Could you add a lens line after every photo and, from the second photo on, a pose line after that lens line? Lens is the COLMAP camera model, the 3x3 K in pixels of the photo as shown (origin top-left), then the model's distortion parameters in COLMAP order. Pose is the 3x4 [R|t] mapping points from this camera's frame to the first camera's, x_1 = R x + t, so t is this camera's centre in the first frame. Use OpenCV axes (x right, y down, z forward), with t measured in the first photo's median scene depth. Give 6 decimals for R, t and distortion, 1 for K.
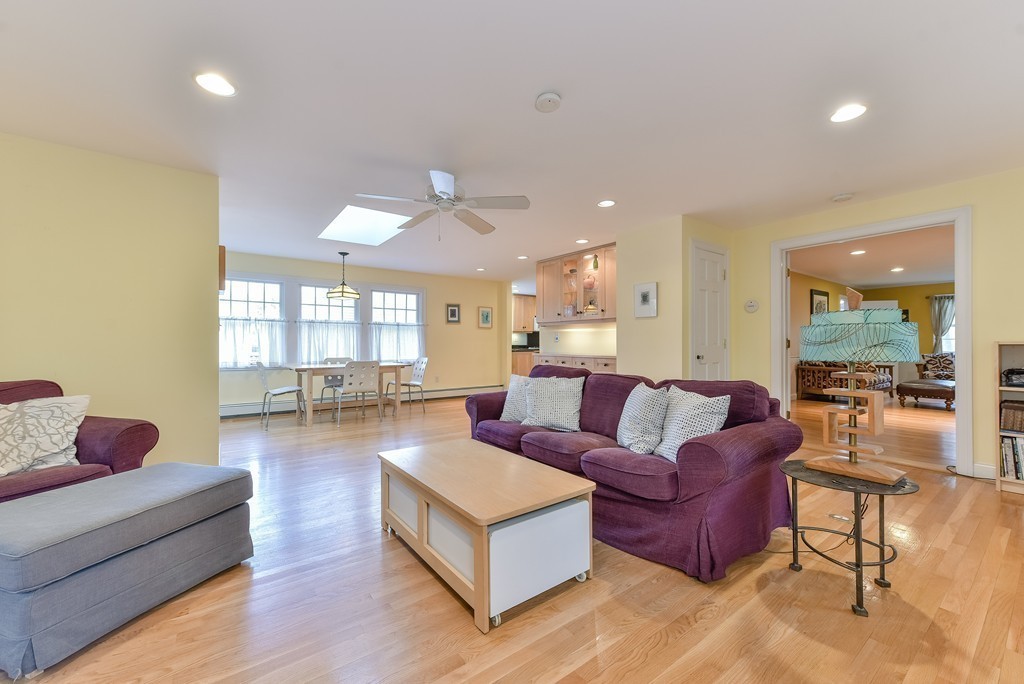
lens RADIAL K [[407.0, 0, 512.0], [0, 407.0, 342.0], [0, 0, 1]] dist [0.000959, 0.000085]
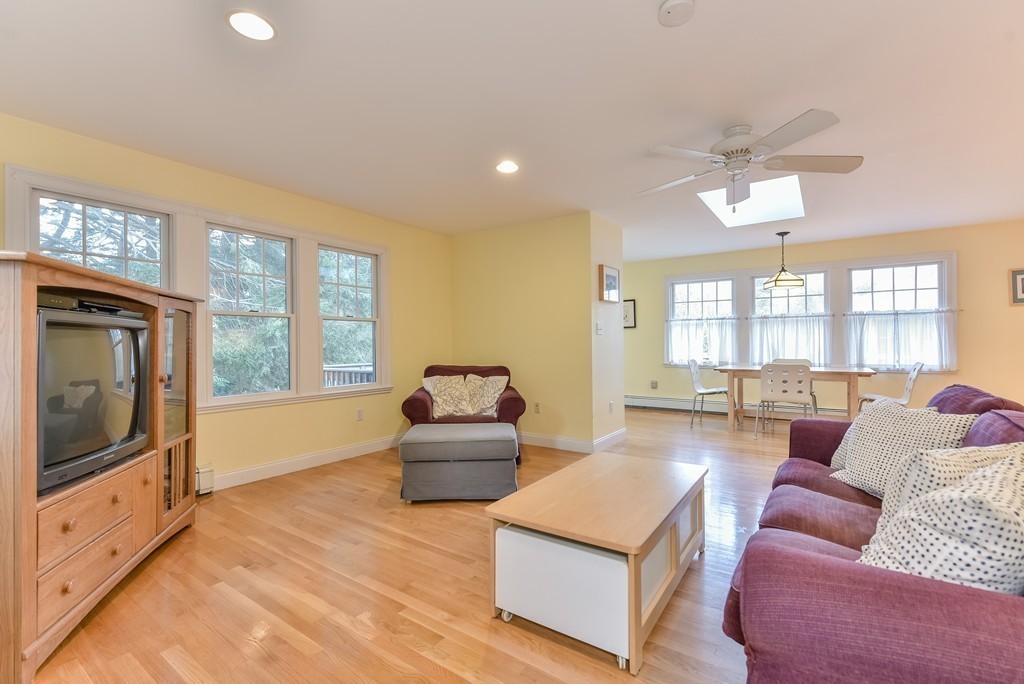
lens RADIAL K [[458.5, 0, 512.0], [0, 458.5, 342.0], [0, 0, 1]] dist [-0.030482, 0.000053]
pose [[0.301178, -0.008227, -0.953532, 0.303950], [0.012244, 0.999914, -0.004760, 0.001794], [0.953489, -0.010241, 0.301253, 0.196969]]
